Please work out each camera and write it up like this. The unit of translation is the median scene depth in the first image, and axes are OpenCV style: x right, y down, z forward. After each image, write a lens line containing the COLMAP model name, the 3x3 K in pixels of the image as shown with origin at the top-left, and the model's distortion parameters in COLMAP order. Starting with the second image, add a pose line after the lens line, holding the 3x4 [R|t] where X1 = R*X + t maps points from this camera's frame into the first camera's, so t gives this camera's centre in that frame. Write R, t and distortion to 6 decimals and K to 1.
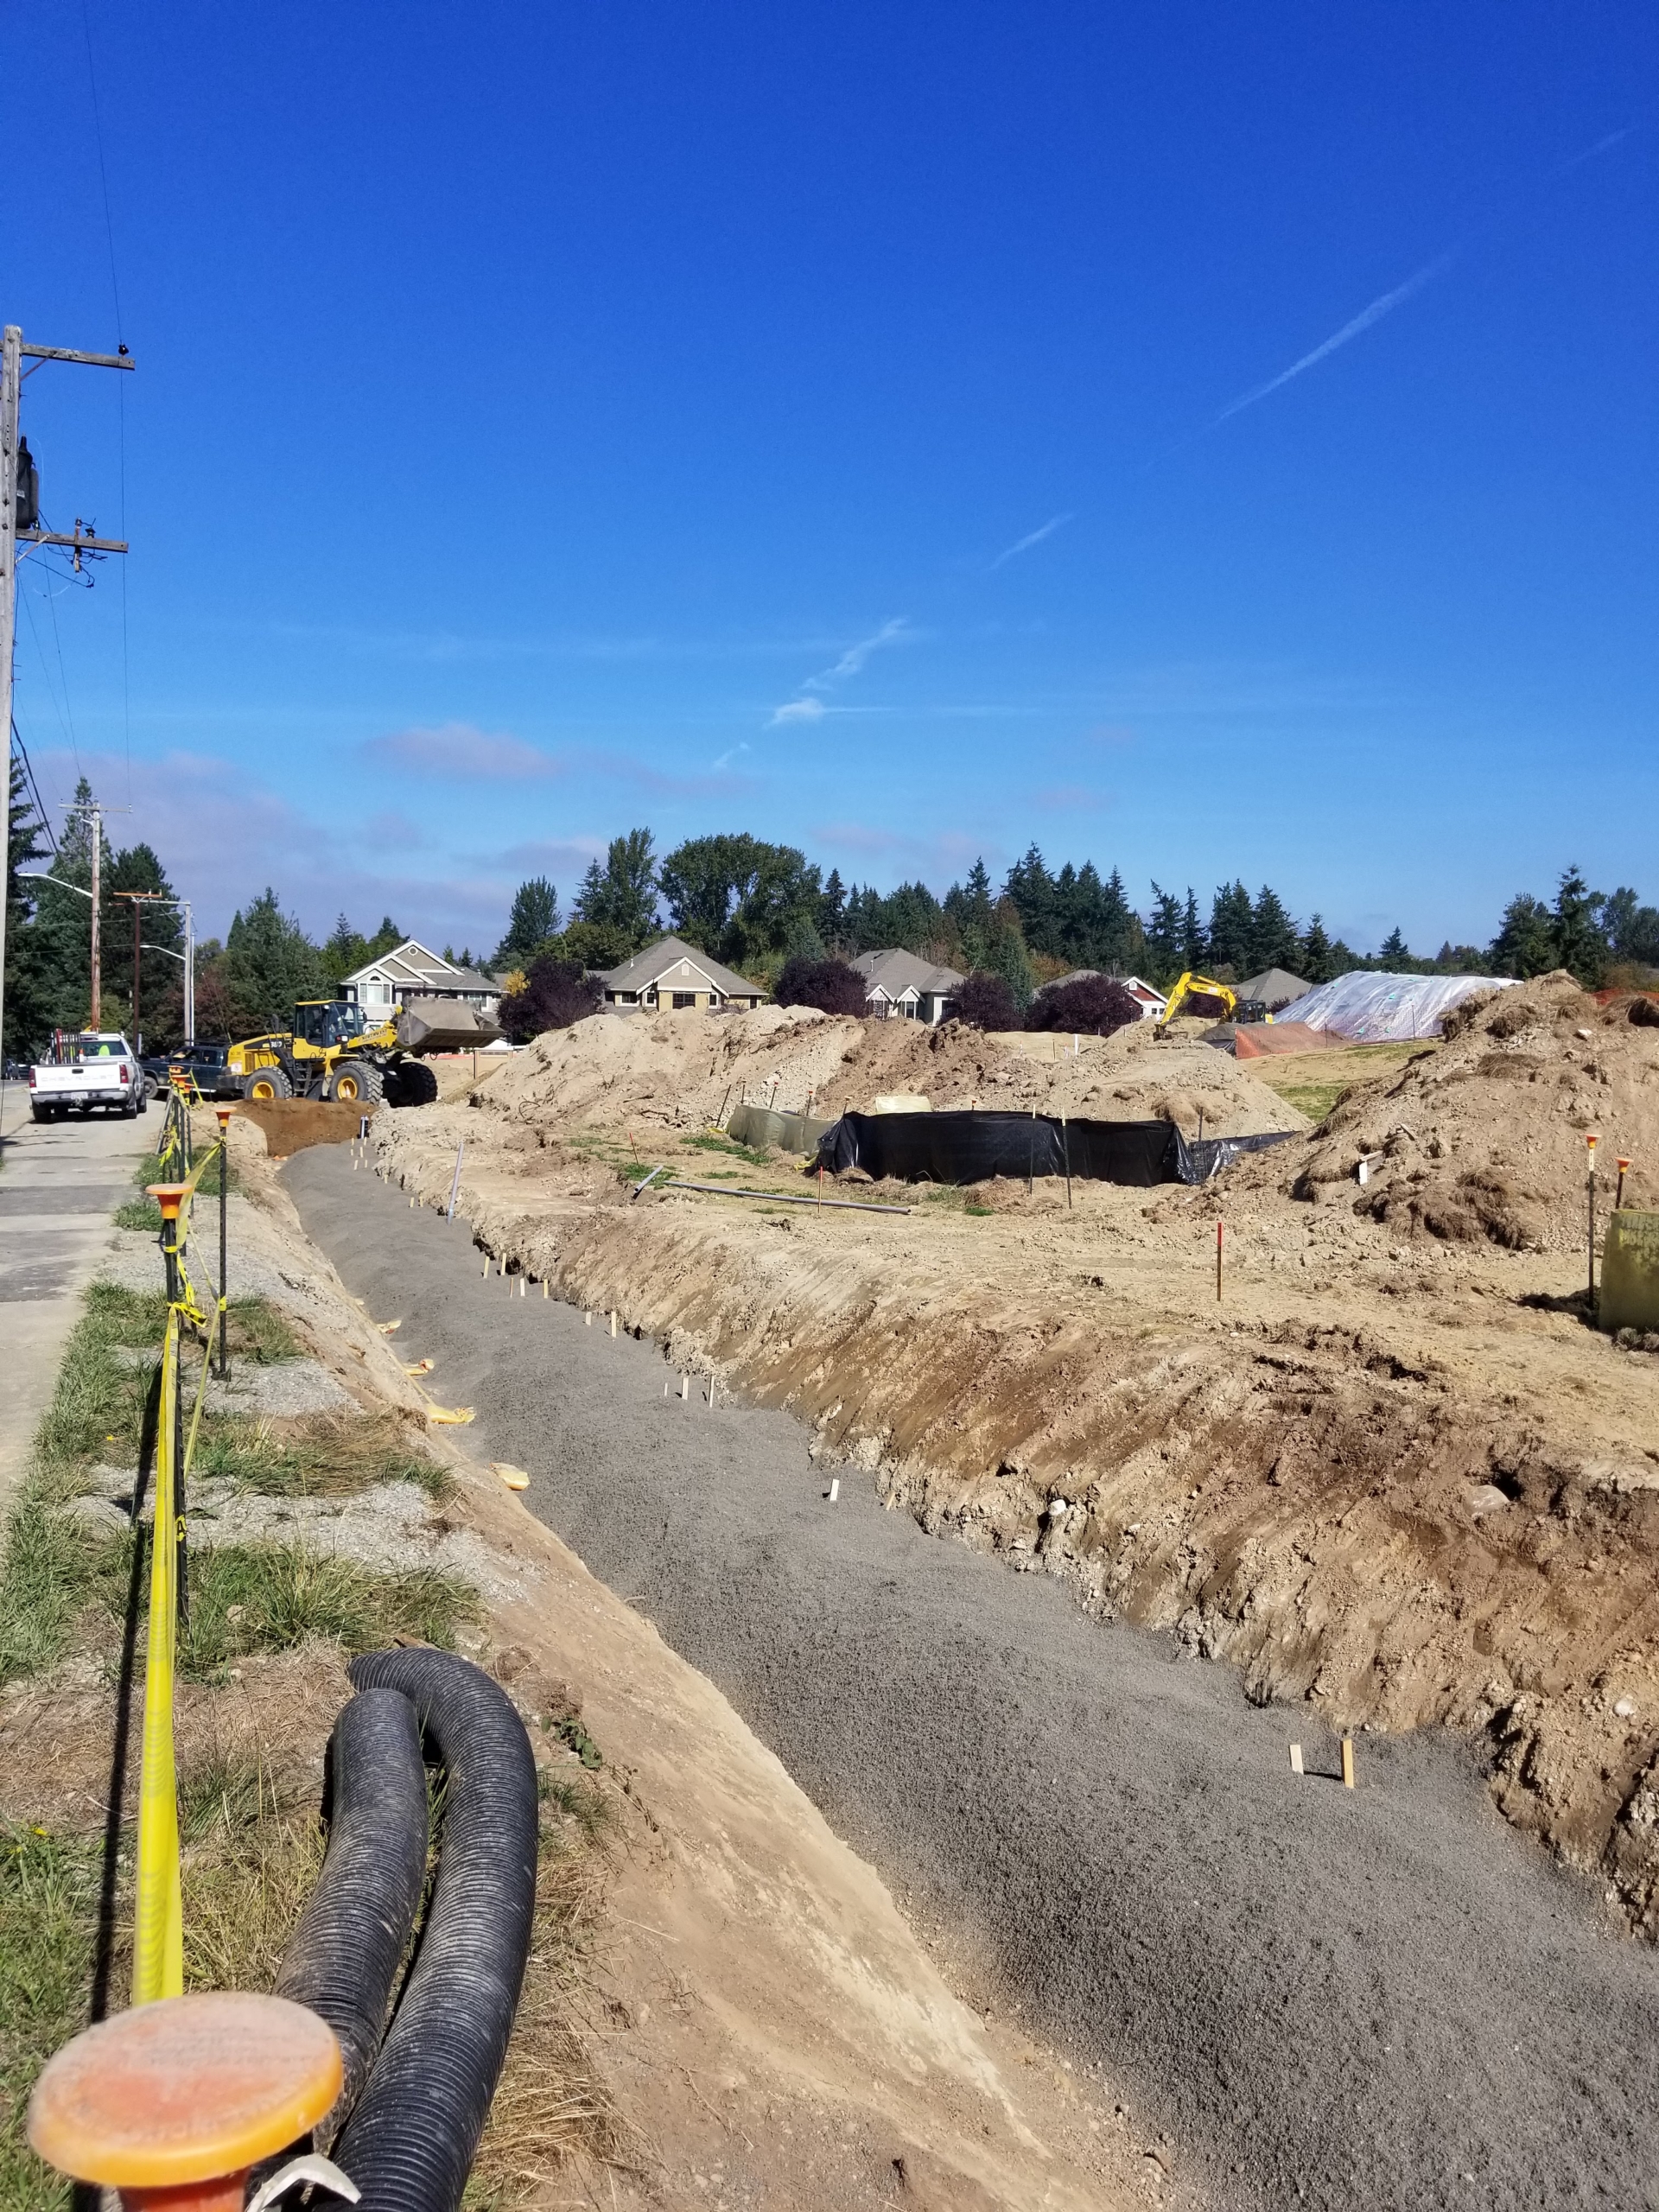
lens RADIAL K [[1686.3, 0, 843.6], [0, 1686.3, 1106.9], [0, 0, 1]] dist [0.035024, -0.016982]
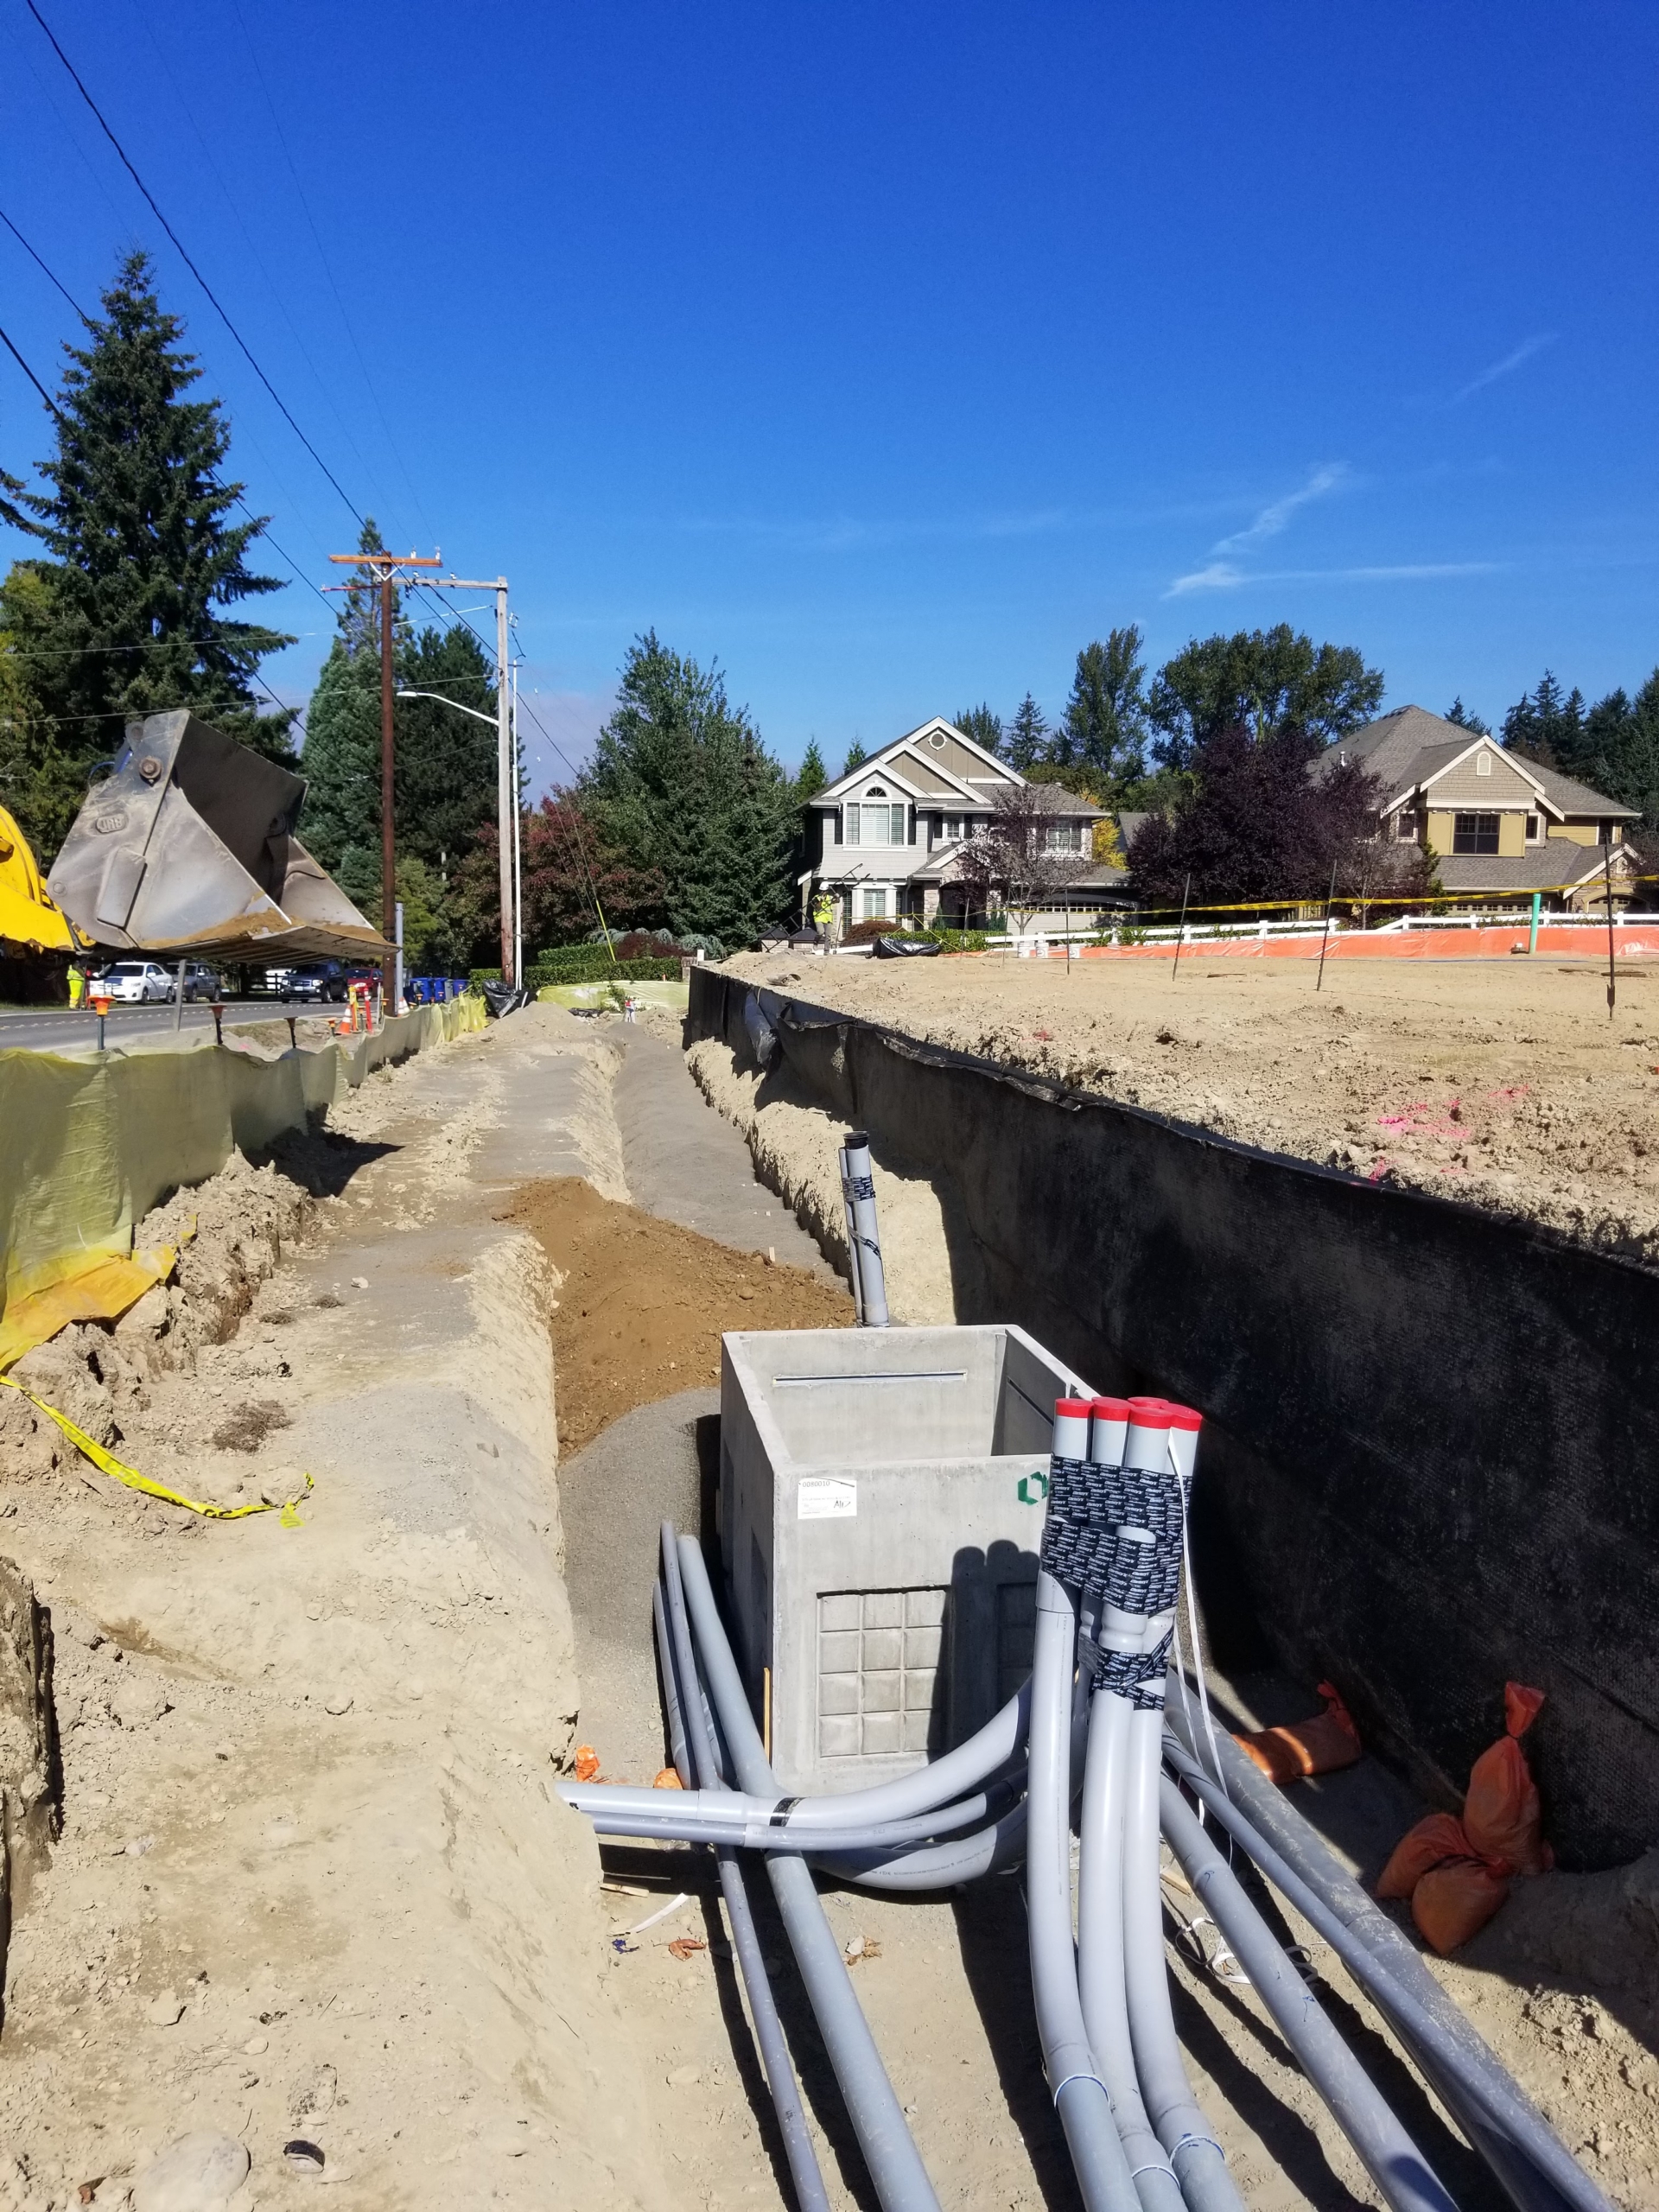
lens RADIAL K [[1686.3, 0, 823.1], [0, 1686.3, 1105.3], [0, 0, 1]] dist [0.035024, -0.016982]
pose [[0.978665, 0.007919, -0.205311, -0.177886], [0.004896, 0.998074, 0.061837, -0.014766], [0.205405, -0.061523, 0.976741, 0.479268]]
